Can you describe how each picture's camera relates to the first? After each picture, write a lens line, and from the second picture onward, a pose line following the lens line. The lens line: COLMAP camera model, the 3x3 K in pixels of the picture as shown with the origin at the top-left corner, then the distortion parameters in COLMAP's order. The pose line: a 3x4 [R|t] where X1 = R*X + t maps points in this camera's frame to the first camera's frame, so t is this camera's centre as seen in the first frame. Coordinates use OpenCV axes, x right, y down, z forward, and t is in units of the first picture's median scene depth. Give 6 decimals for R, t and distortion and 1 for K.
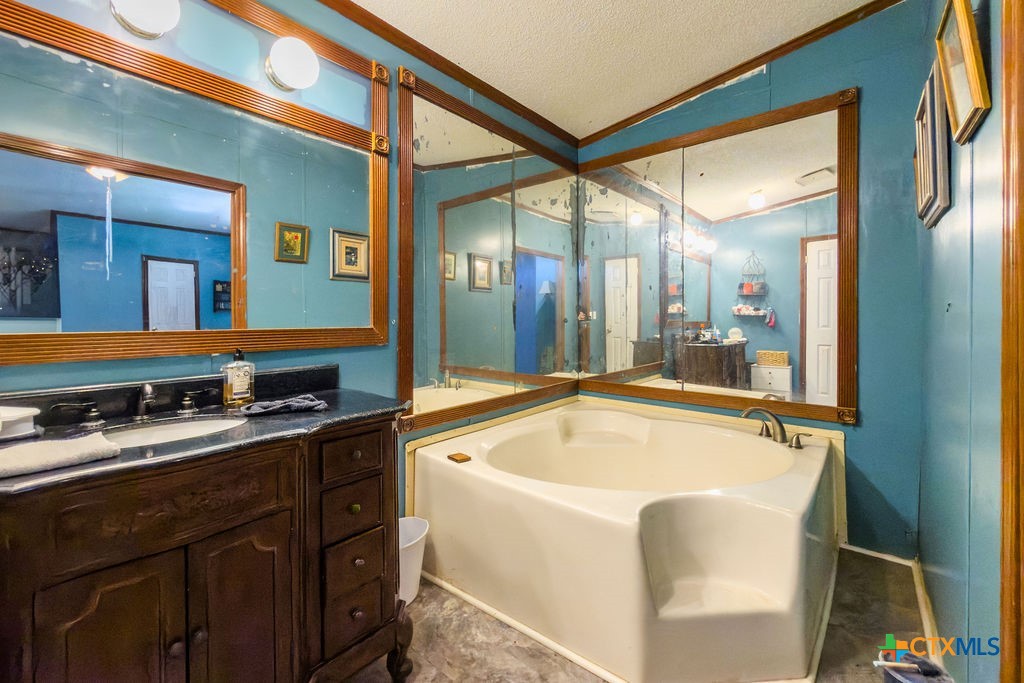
lens RADIAL K [[429.7, 0, 513.1], [0, 429.7, 319.1], [0, 0, 1]] dist [-0.003531, -0.000048]
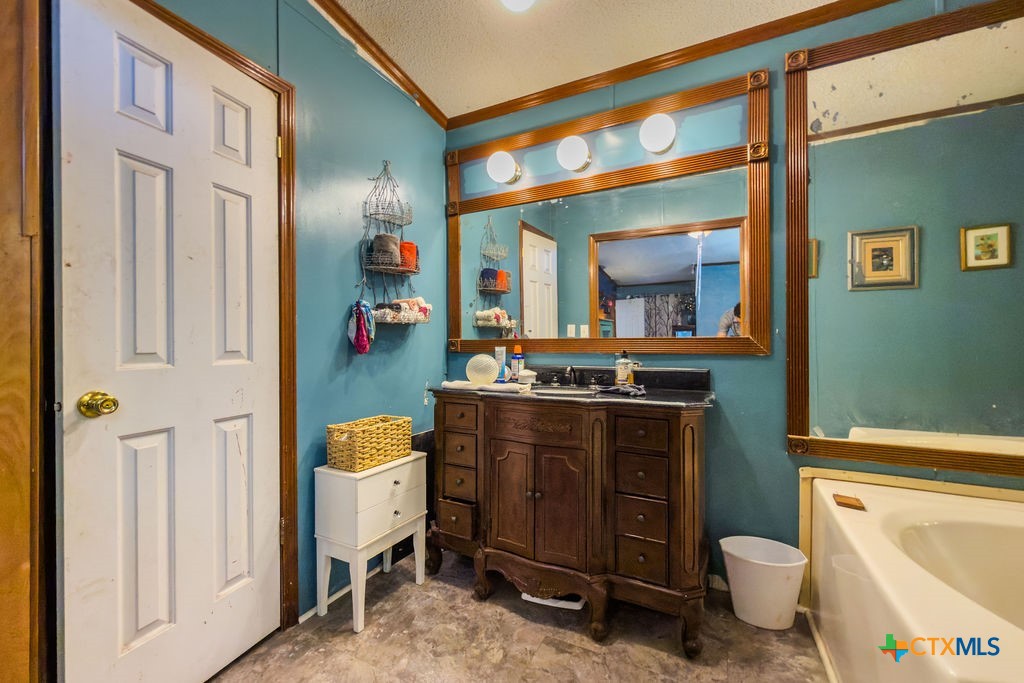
lens RADIAL K [[429.7, 0, 509.7], [0, 429.7, 345.6], [0, 0, 1]] dist [-0.003531, -0.000048]
pose [[0.194942, 0.001739, -0.980813, 0.533869], [-0.002518, 0.999996, 0.001273, 0.037944], [0.980812, 0.002222, 0.194945, 0.242661]]
